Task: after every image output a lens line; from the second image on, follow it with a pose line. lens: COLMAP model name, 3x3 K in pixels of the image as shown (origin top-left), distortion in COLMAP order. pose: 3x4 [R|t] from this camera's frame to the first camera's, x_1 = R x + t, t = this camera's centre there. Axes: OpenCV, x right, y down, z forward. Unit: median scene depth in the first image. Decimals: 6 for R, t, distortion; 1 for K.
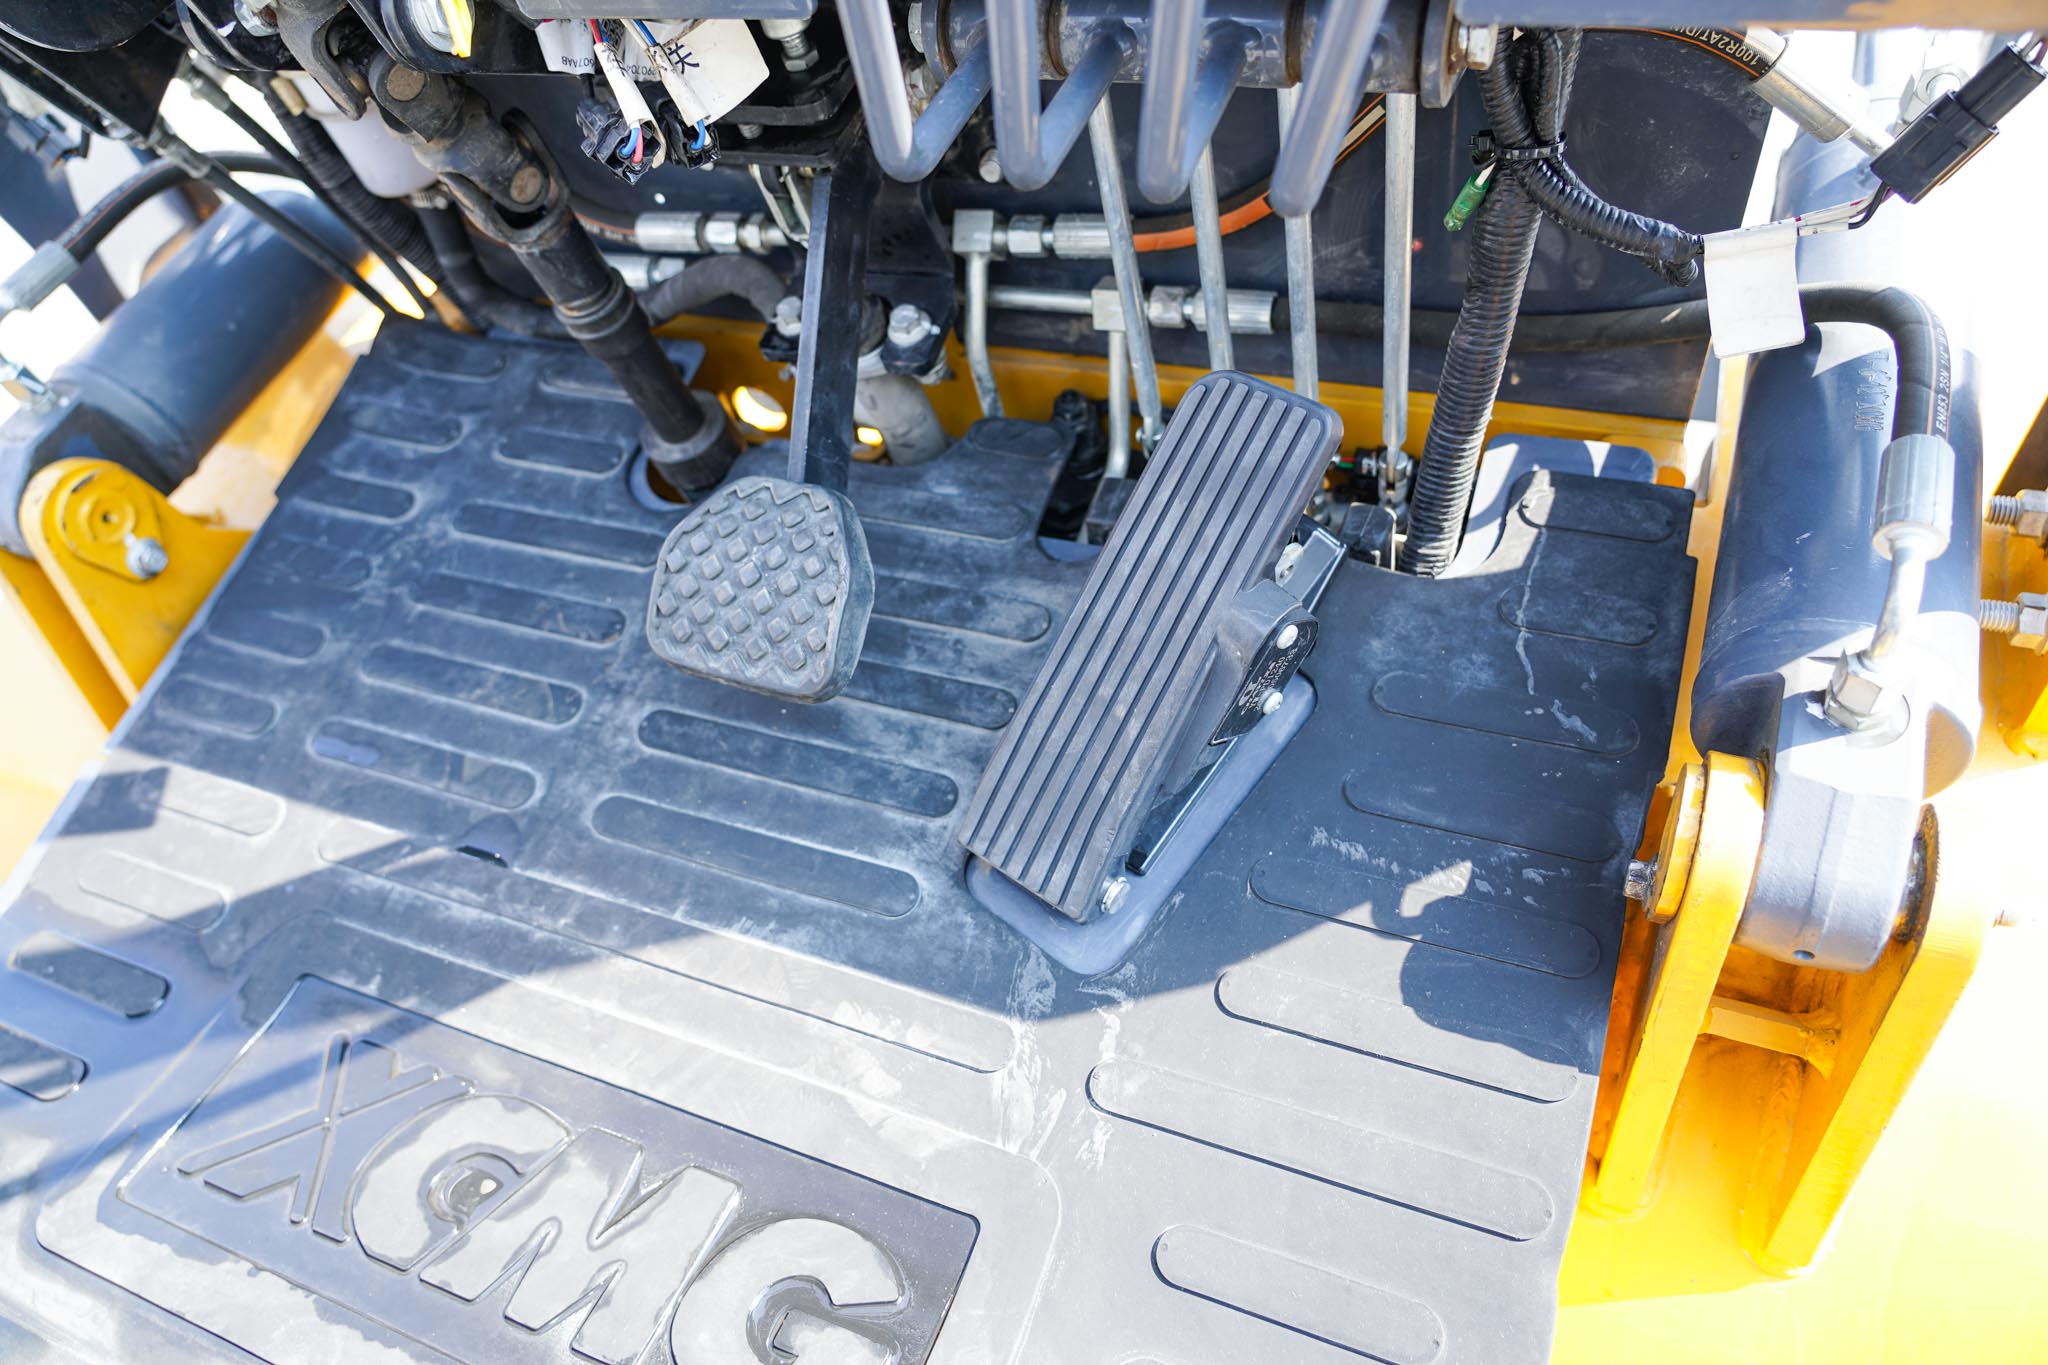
lens RADIAL K [[1382.0, 0, 1029.9], [0, 1382.0, 684.3], [0, 0, 1]] dist [-0.032584, 0.014308]
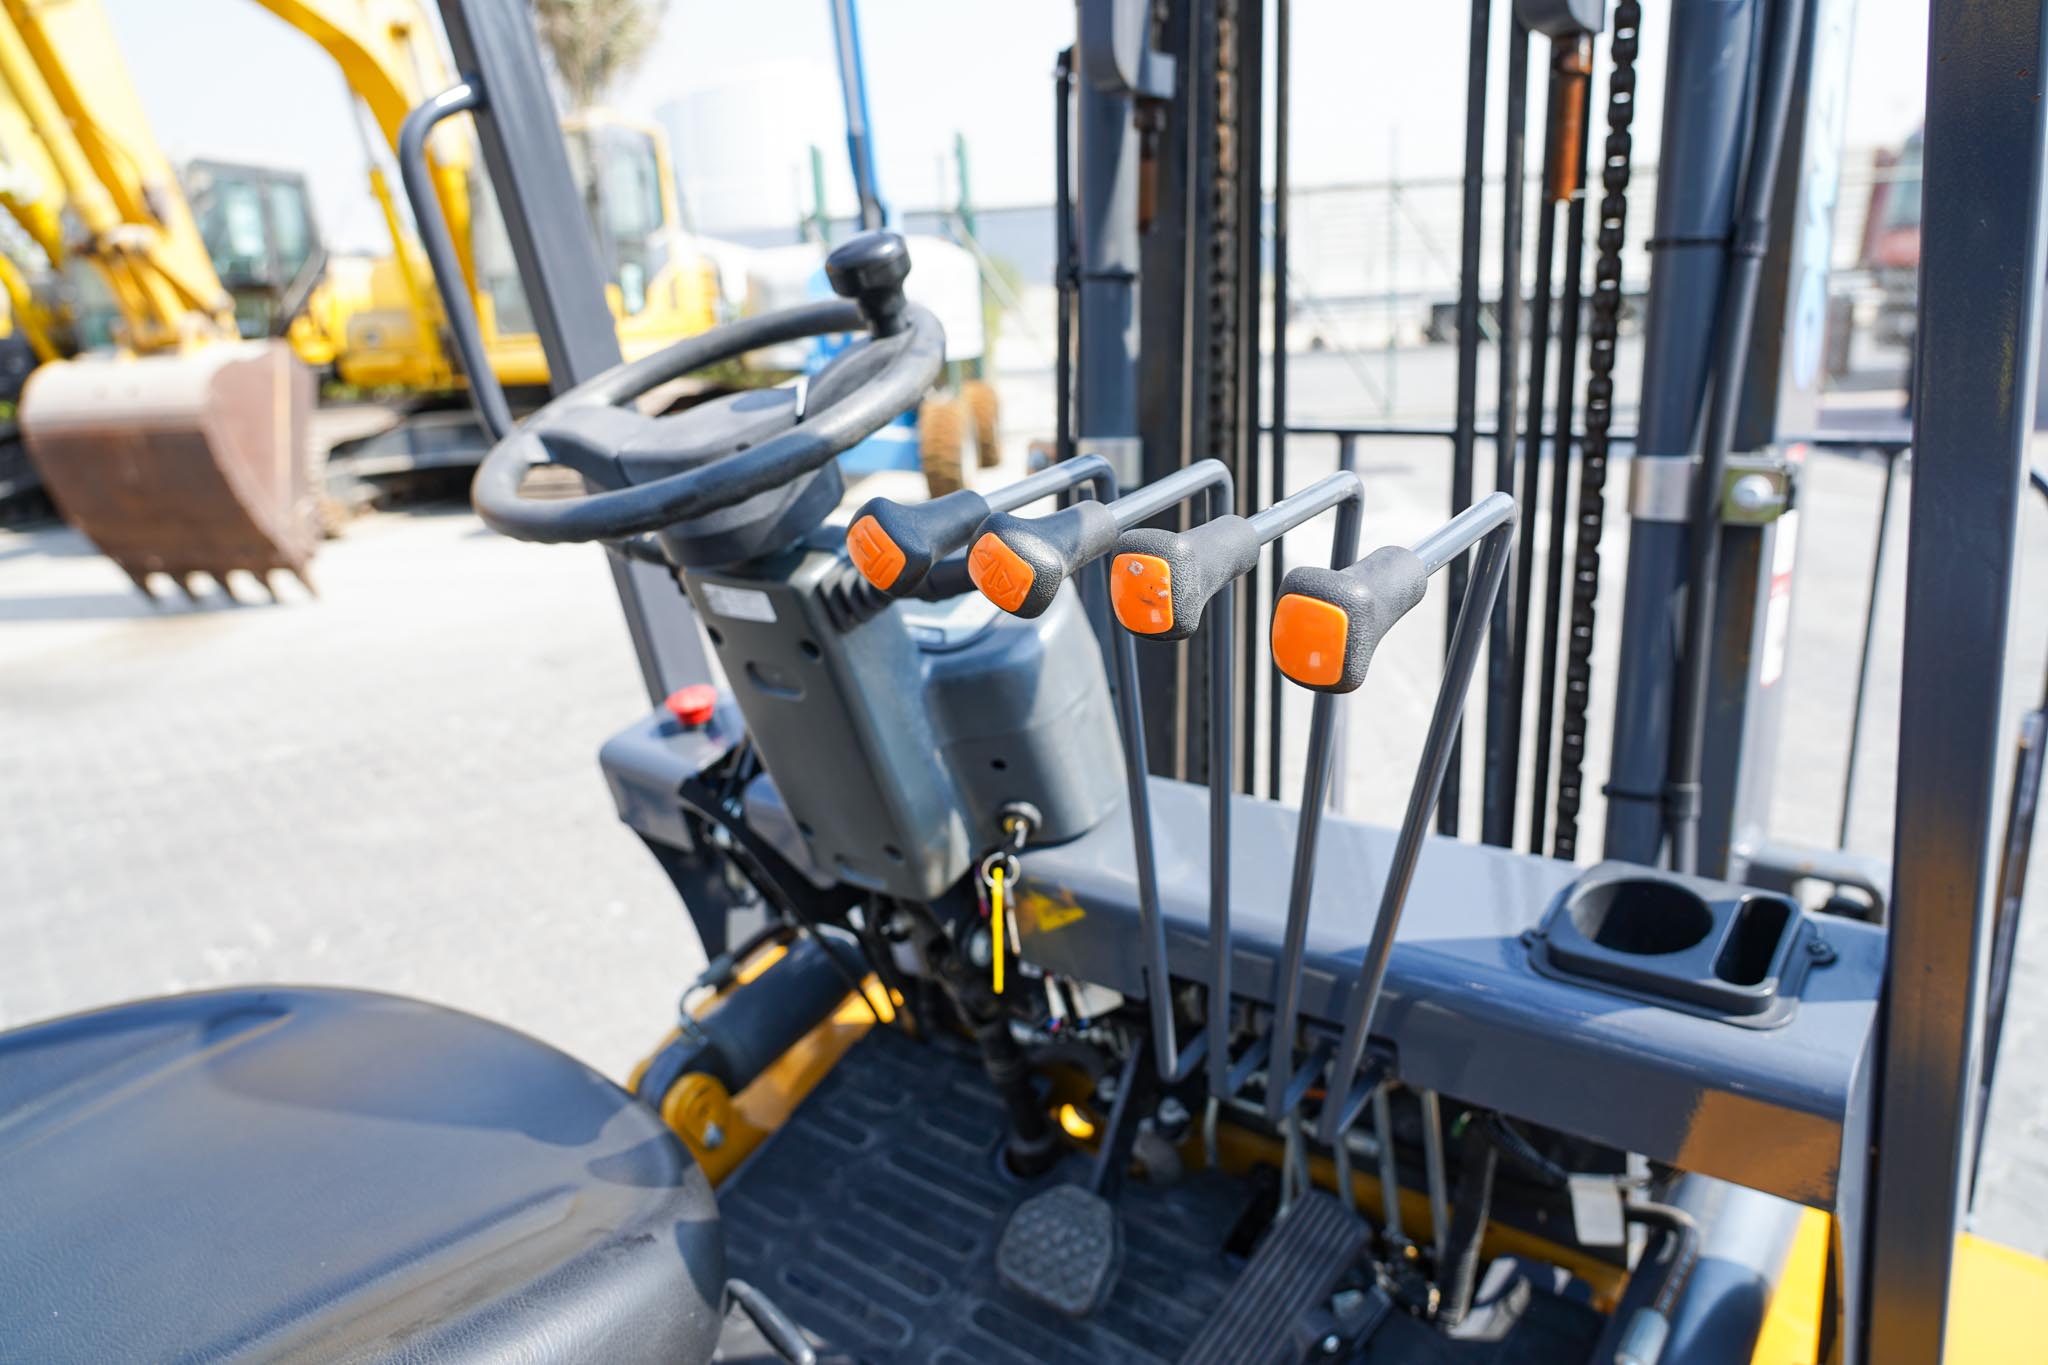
lens RADIAL K [[1382.0, 0, 1017.3], [0, 1382.0, 671.6], [0, 0, 1]] dist [-0.032584, 0.014308]
pose [[0.957694, 0.132544, -0.255448, 0.097942], [-0.232514, 0.879414, -0.415413, 0.026061], [0.169584, 0.457234, 0.873028, -0.821723]]
